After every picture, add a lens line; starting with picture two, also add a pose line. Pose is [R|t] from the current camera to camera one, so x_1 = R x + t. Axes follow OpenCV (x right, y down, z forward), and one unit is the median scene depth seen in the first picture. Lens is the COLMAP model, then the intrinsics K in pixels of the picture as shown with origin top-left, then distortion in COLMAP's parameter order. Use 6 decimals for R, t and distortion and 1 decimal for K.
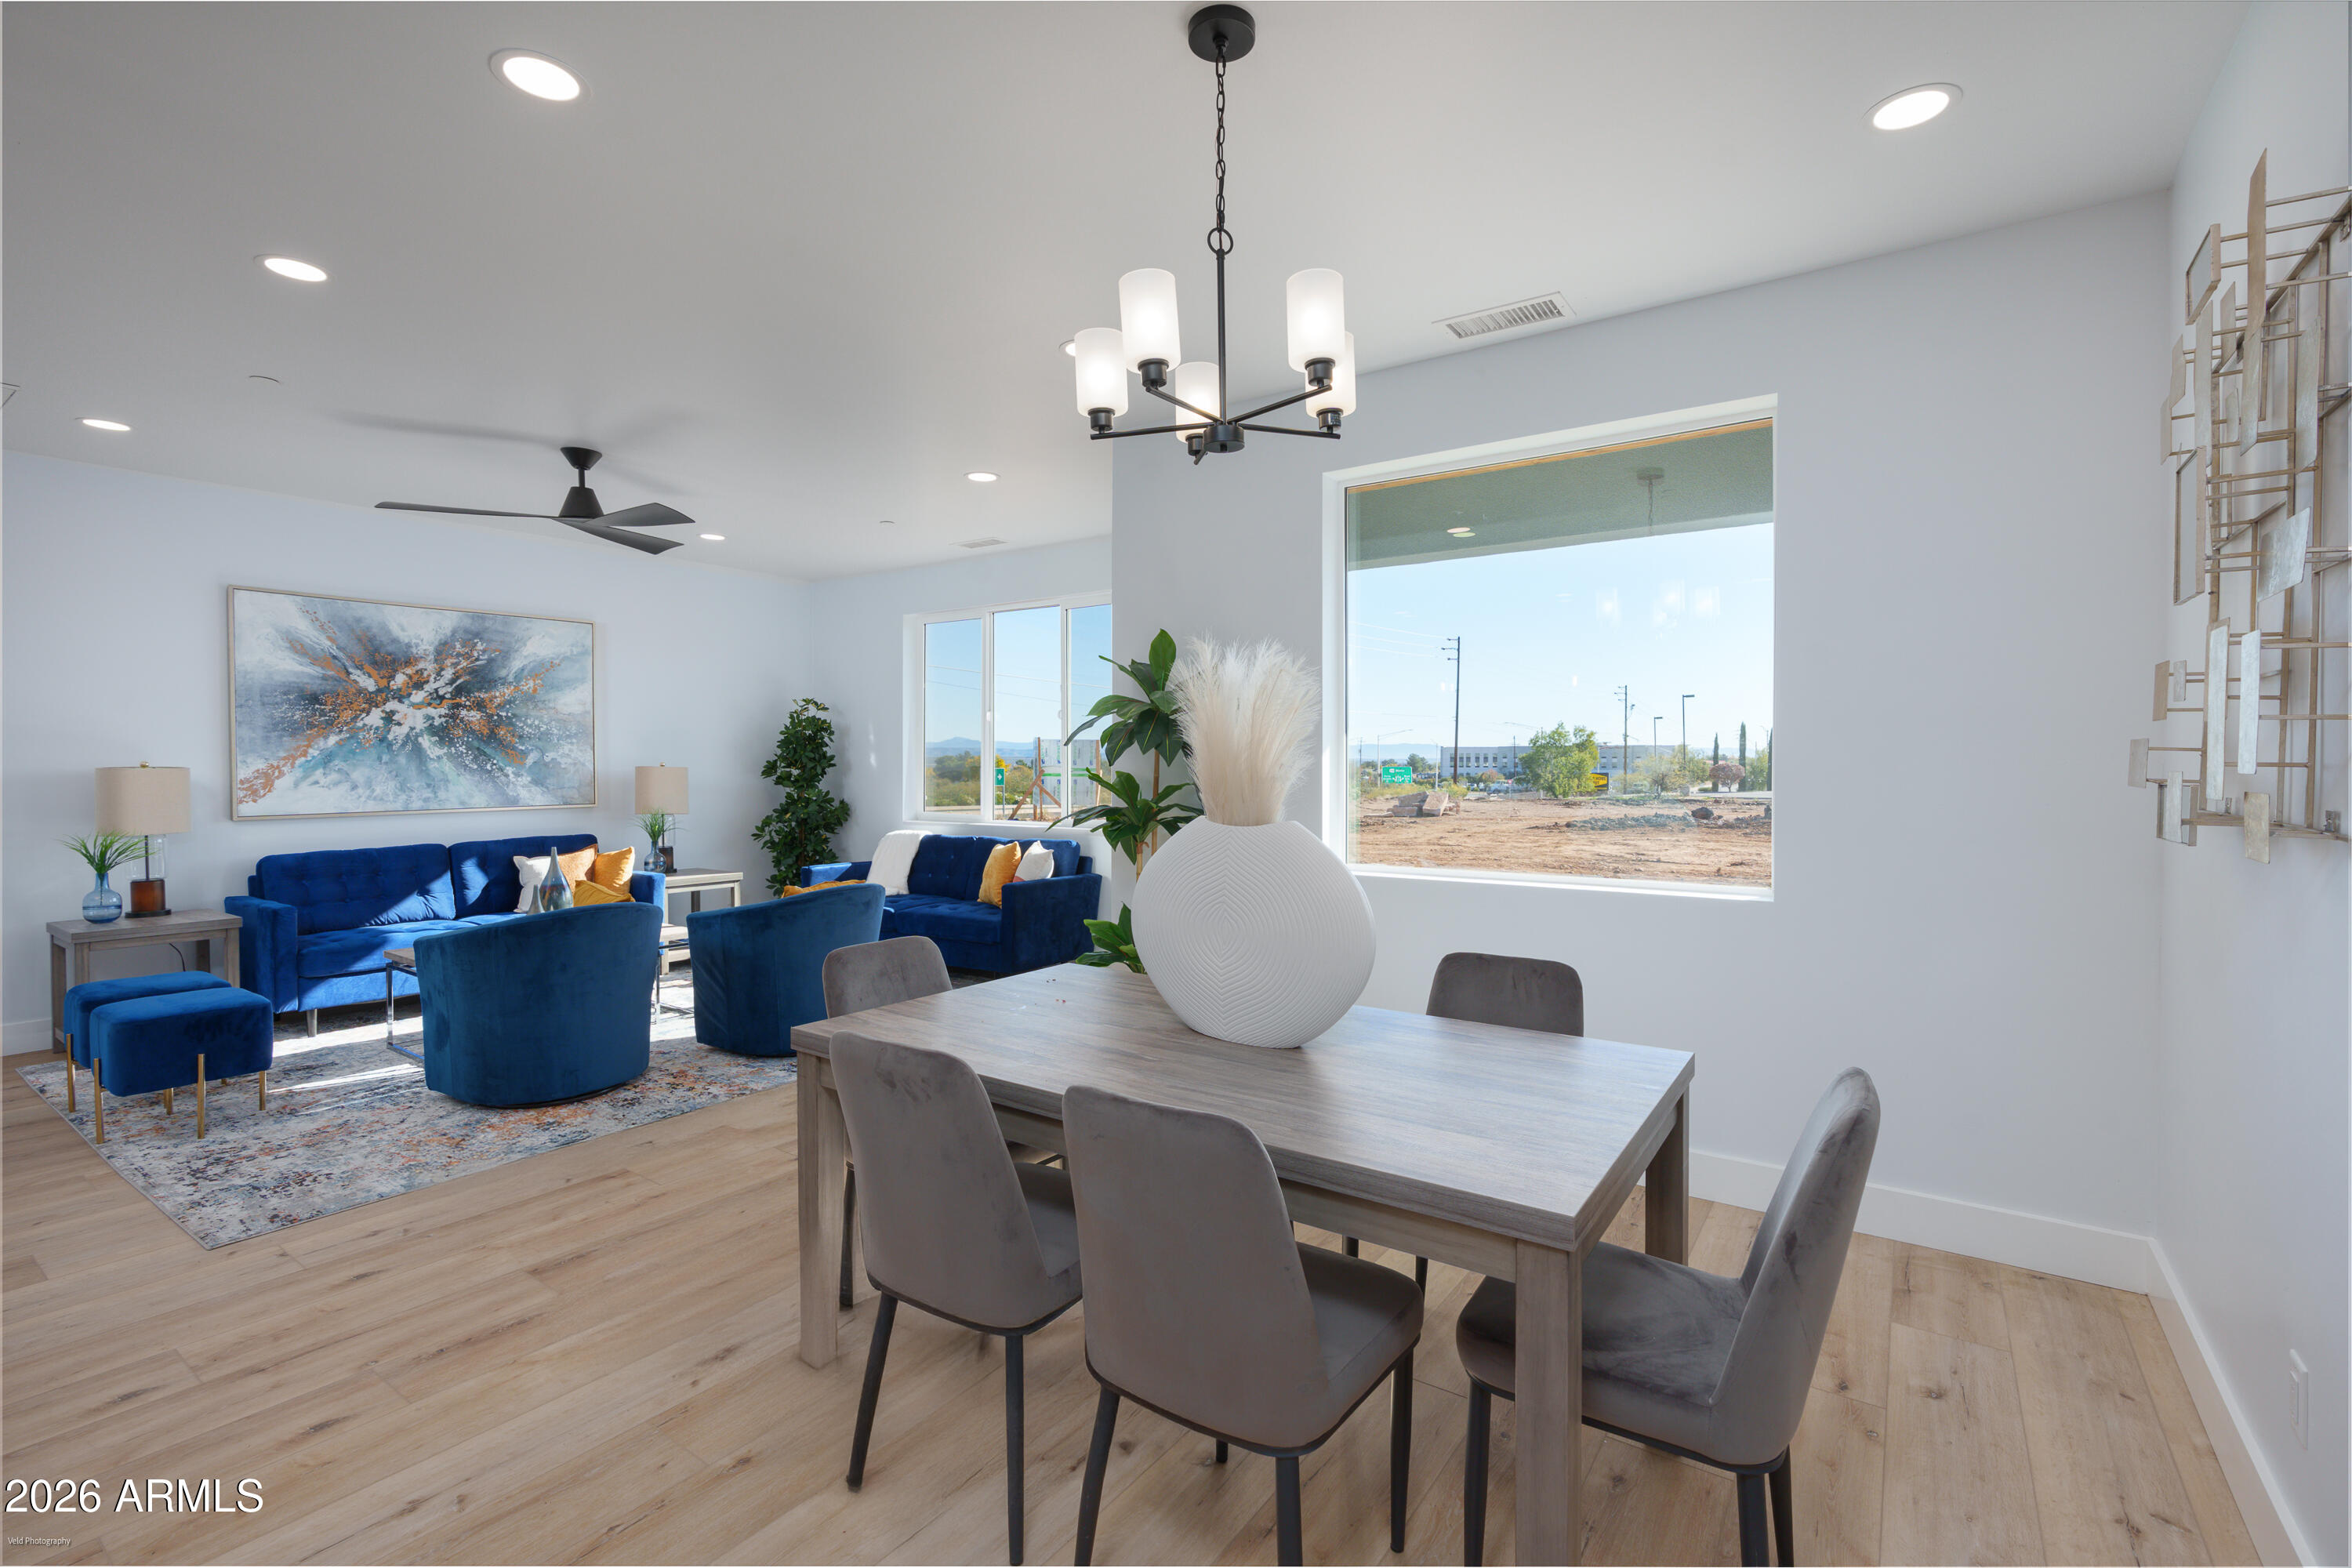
lens RADIAL K [[1053.1, 0, 1190.6], [0, 1053.1, 776.7], [0, 0, 1]] dist [-0.003547, 0.000796]
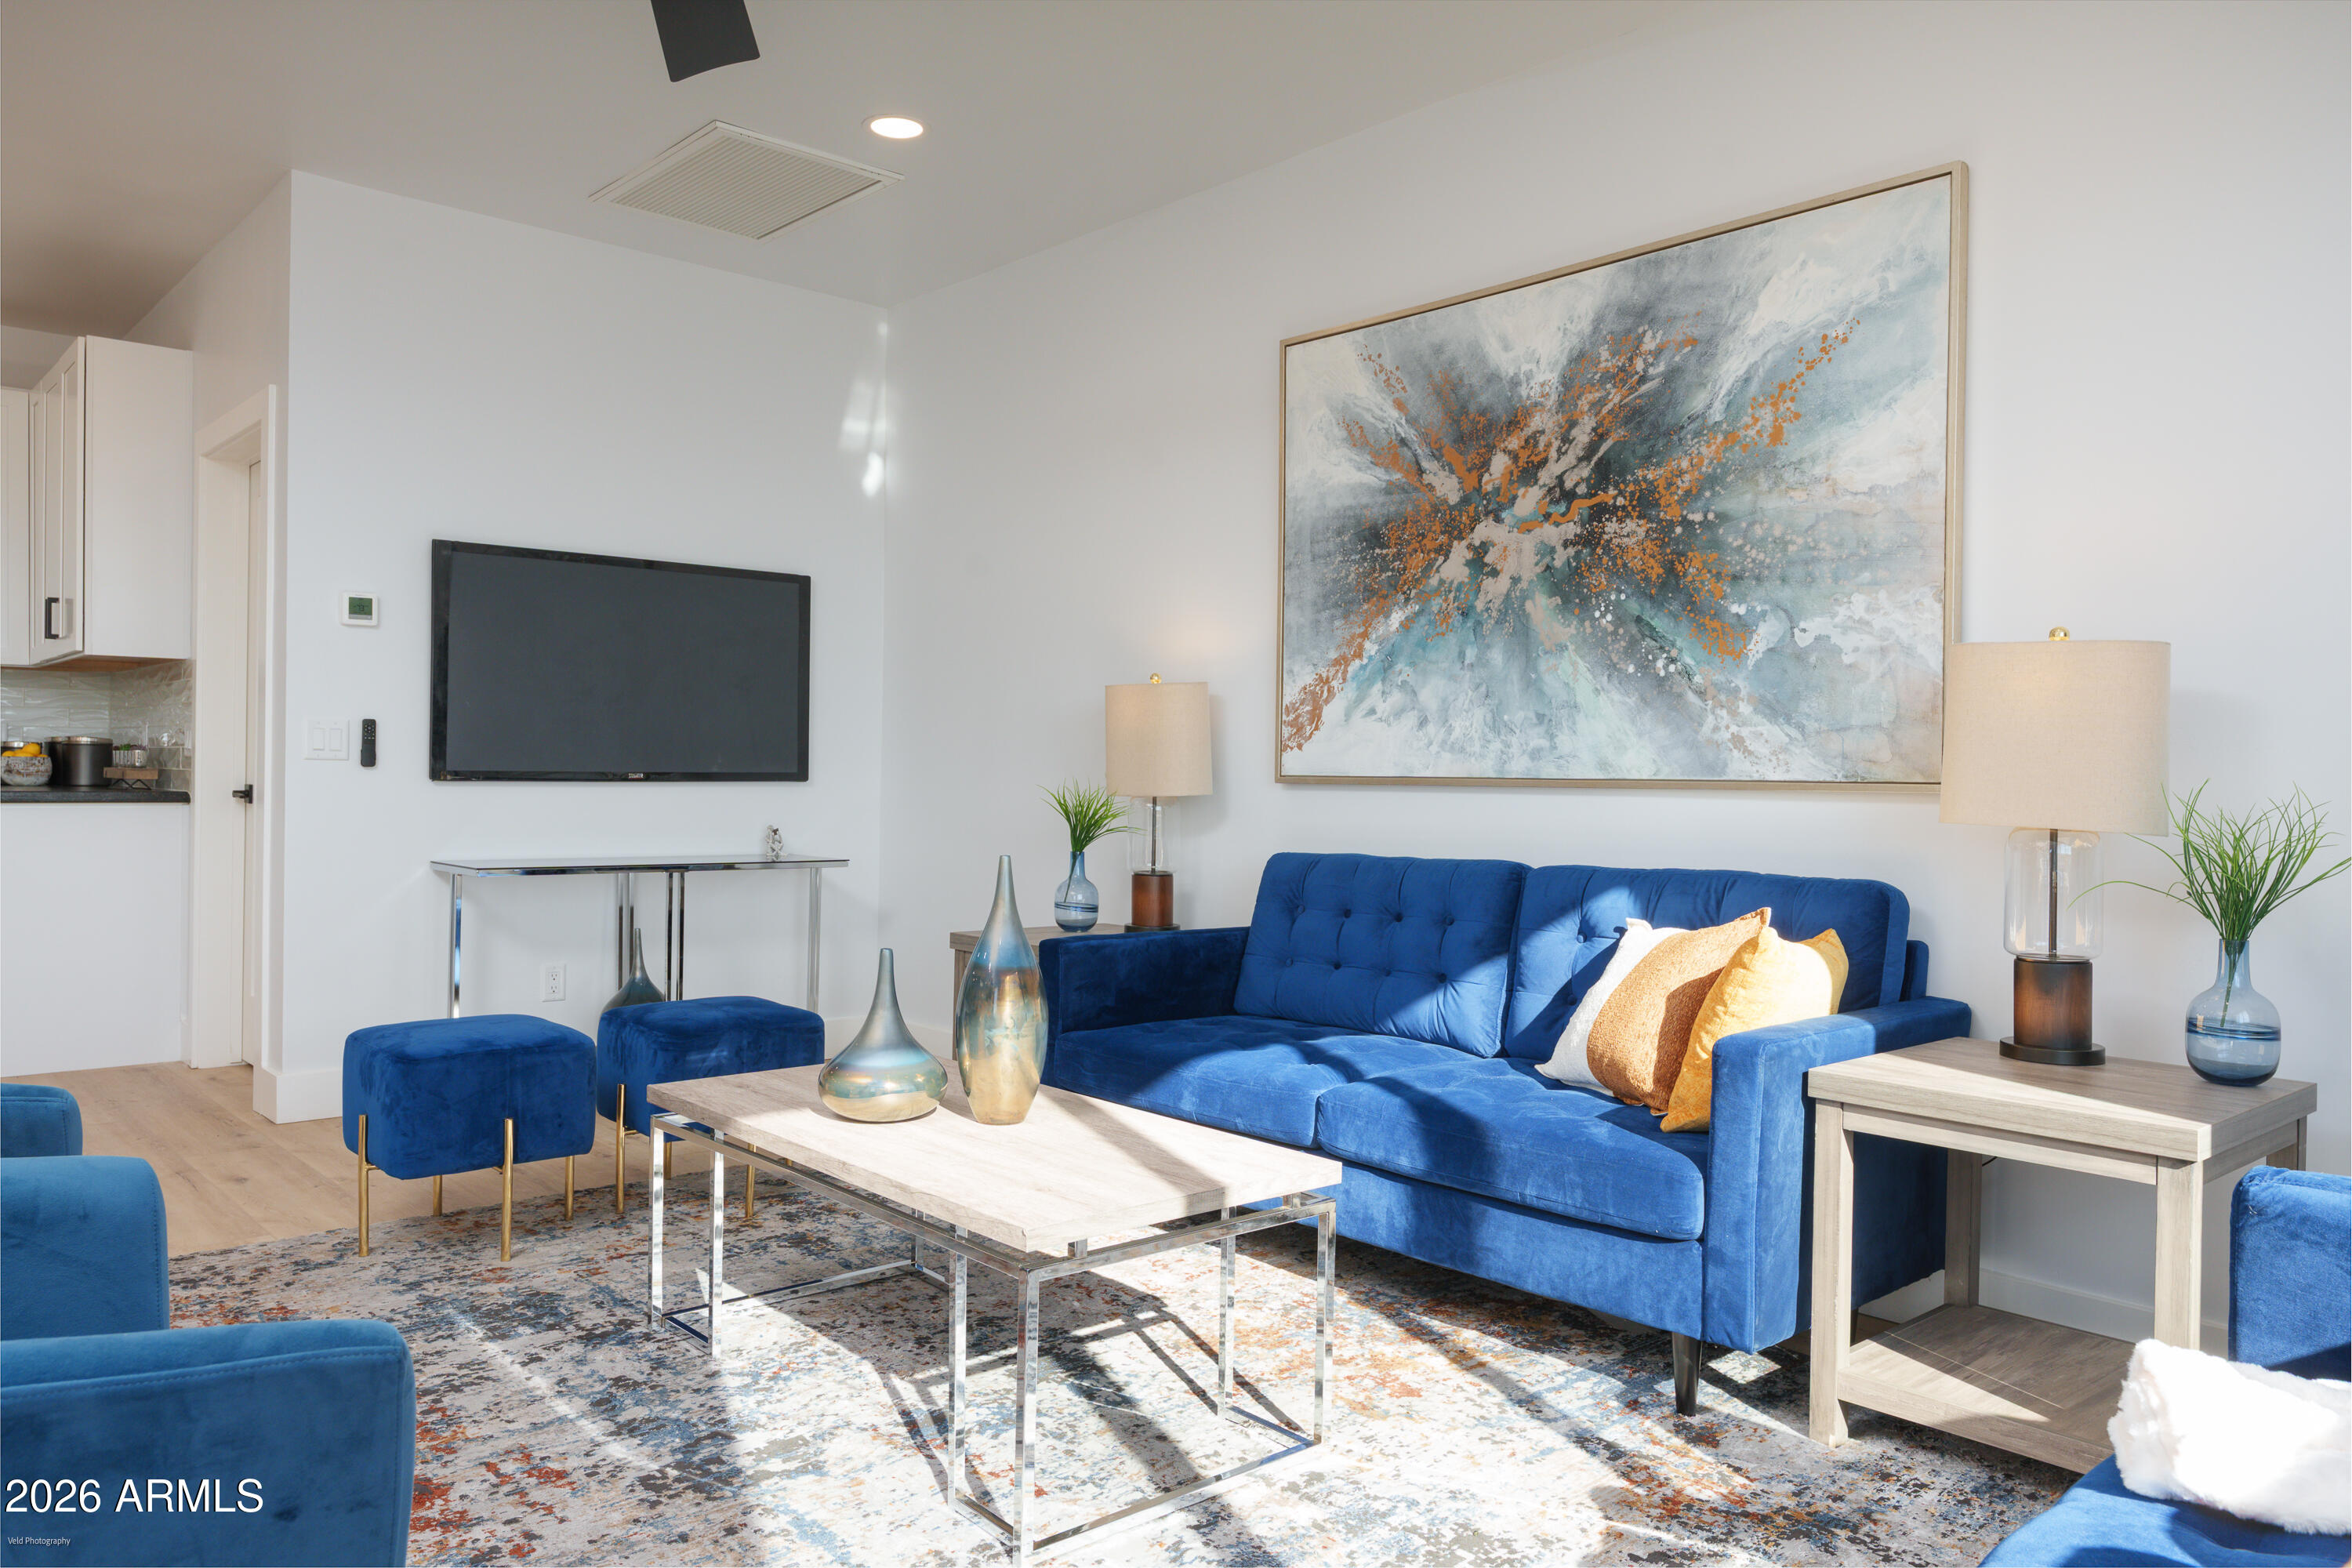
lens RADIAL K [[1627.4, 0, 1182.0], [0, 1627.4, 775.6], [0, 0, 1]] dist [0.000576, 0.000529]
pose [[-0.225385, -0.008171, -0.974235, -0.087652], [-0.037643, 0.999291, 0.000327, 0.035929], [0.973542, 0.036747, -0.225533, 1.028221]]
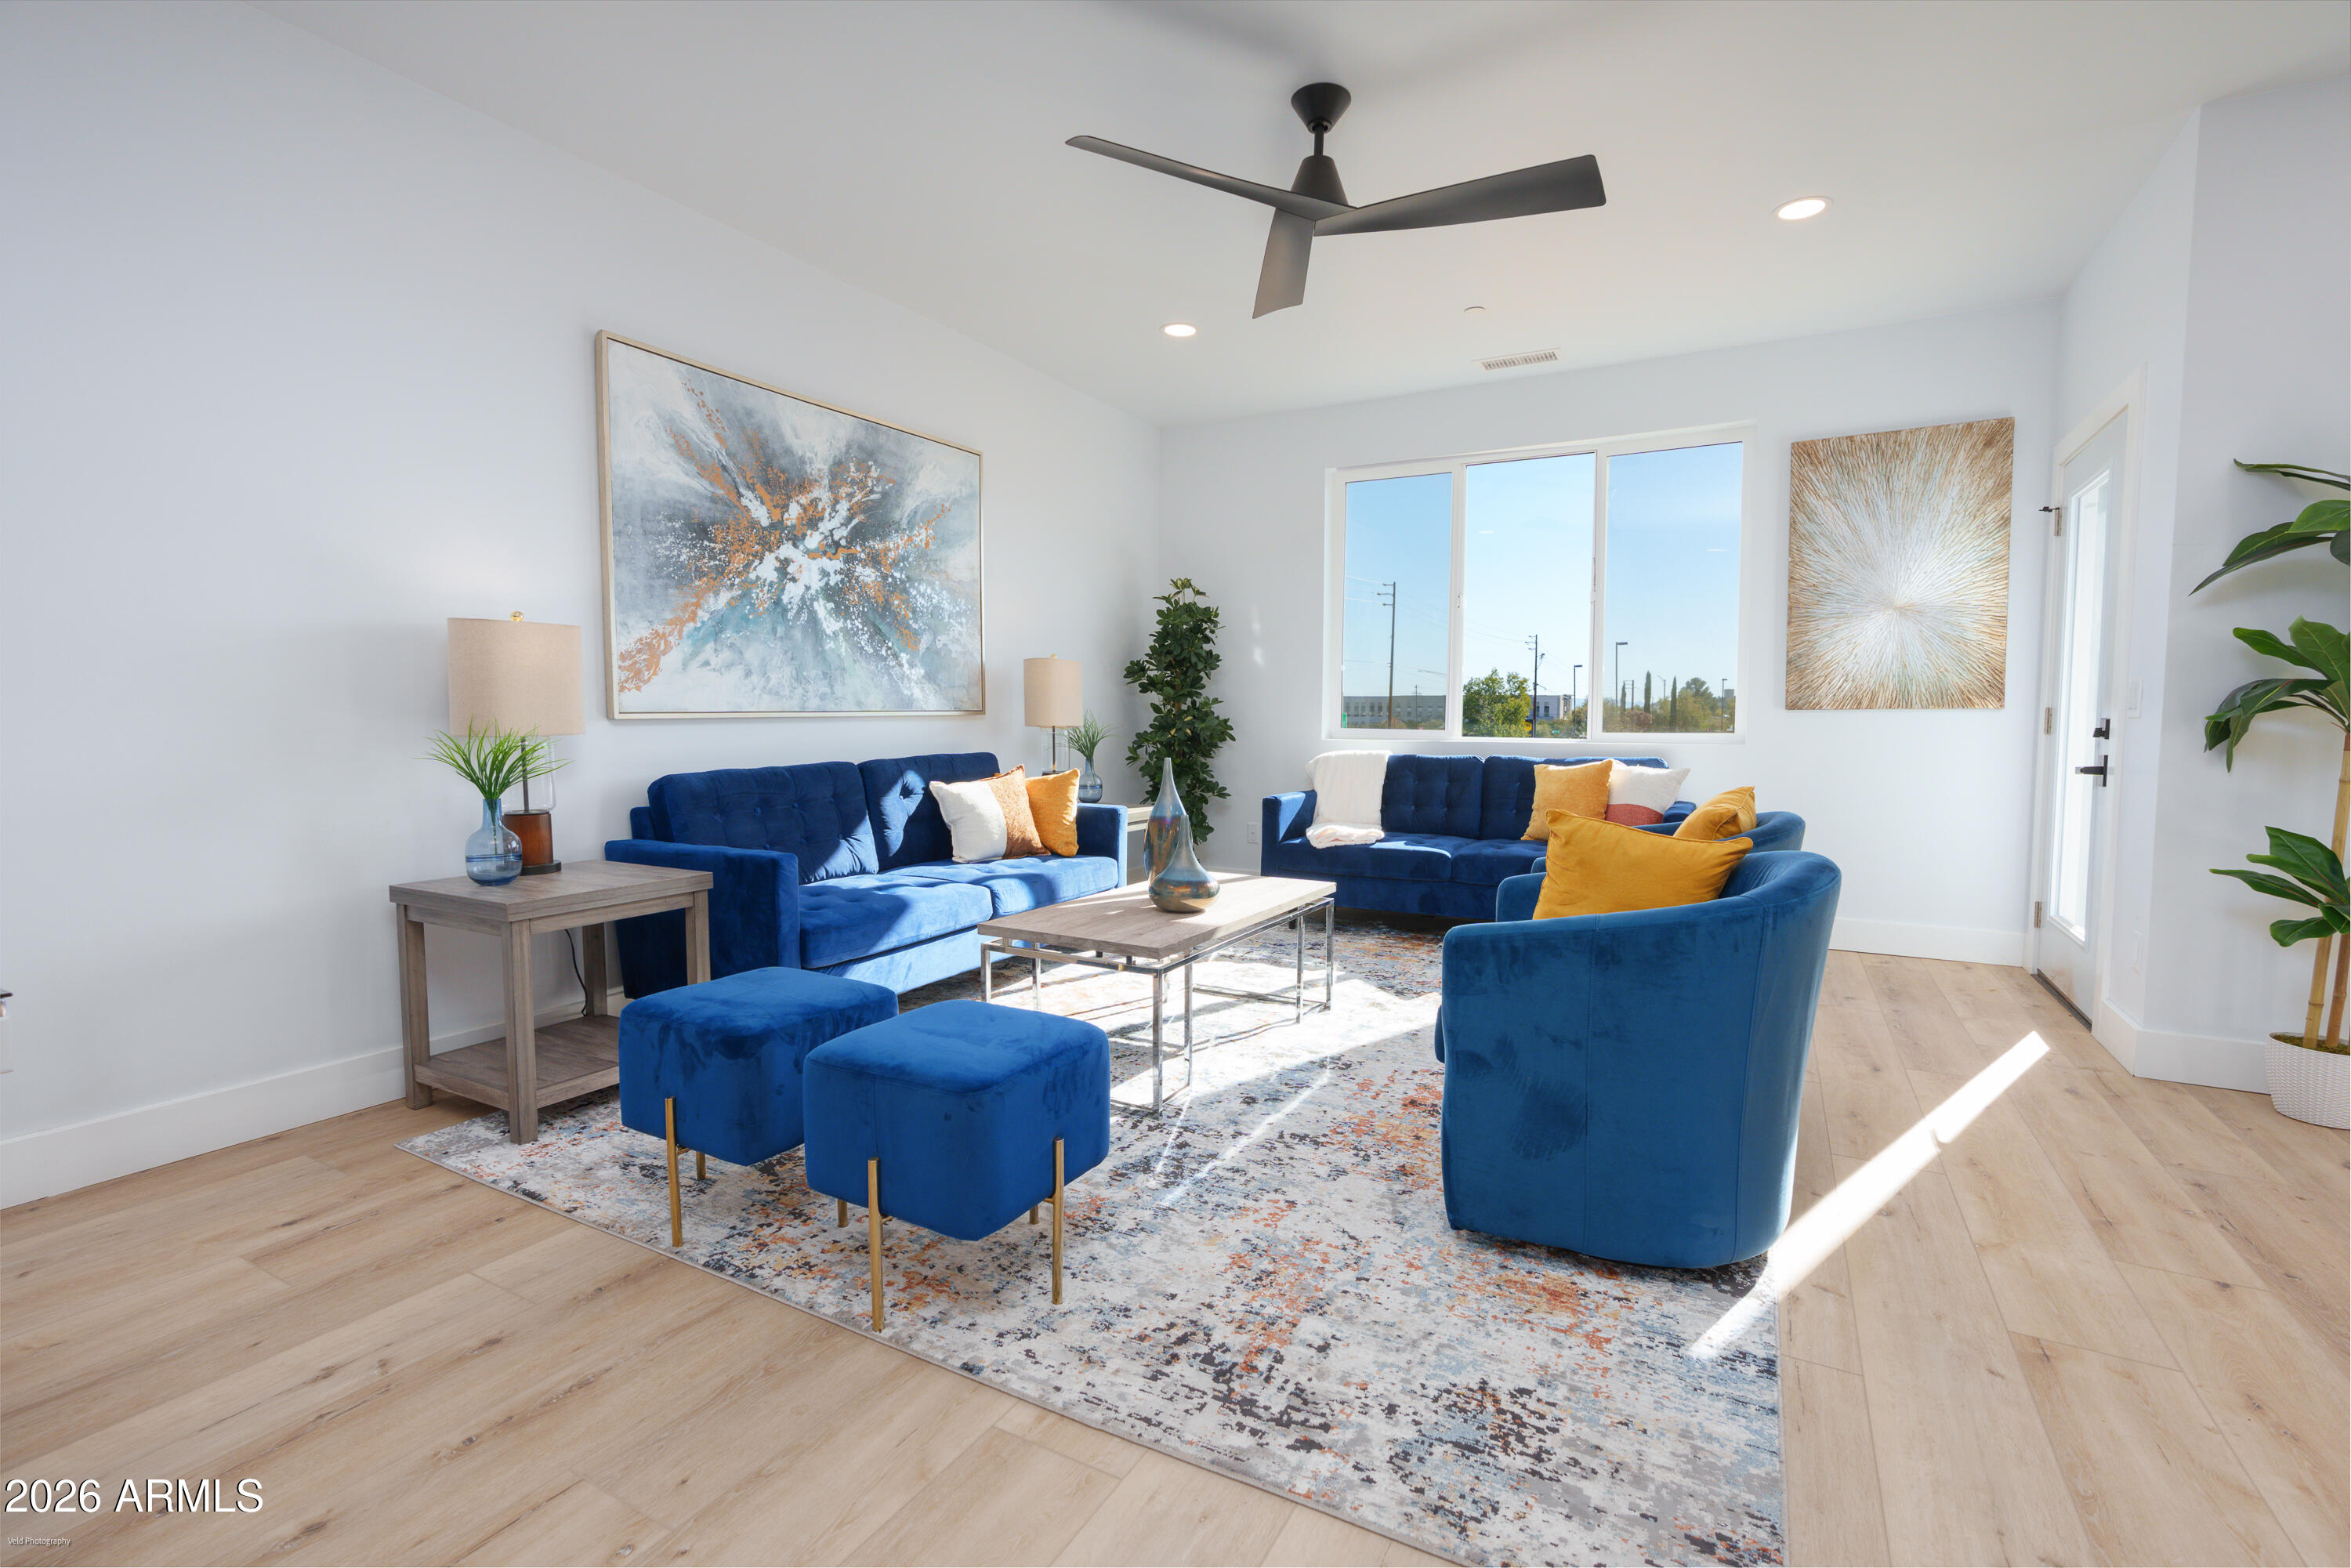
lens RADIAL K [[1052.6, 0, 1190.1], [0, 1052.6, 776.7], [0, 0, 1]] dist [-0.003547, 0.000796]
pose [[0.994248, -0.004725, 0.107002, -0.576766], [-0.000387, 0.998861, 0.047710, 0.041830], [-0.107105, -0.047477, 0.993113, 0.311078]]
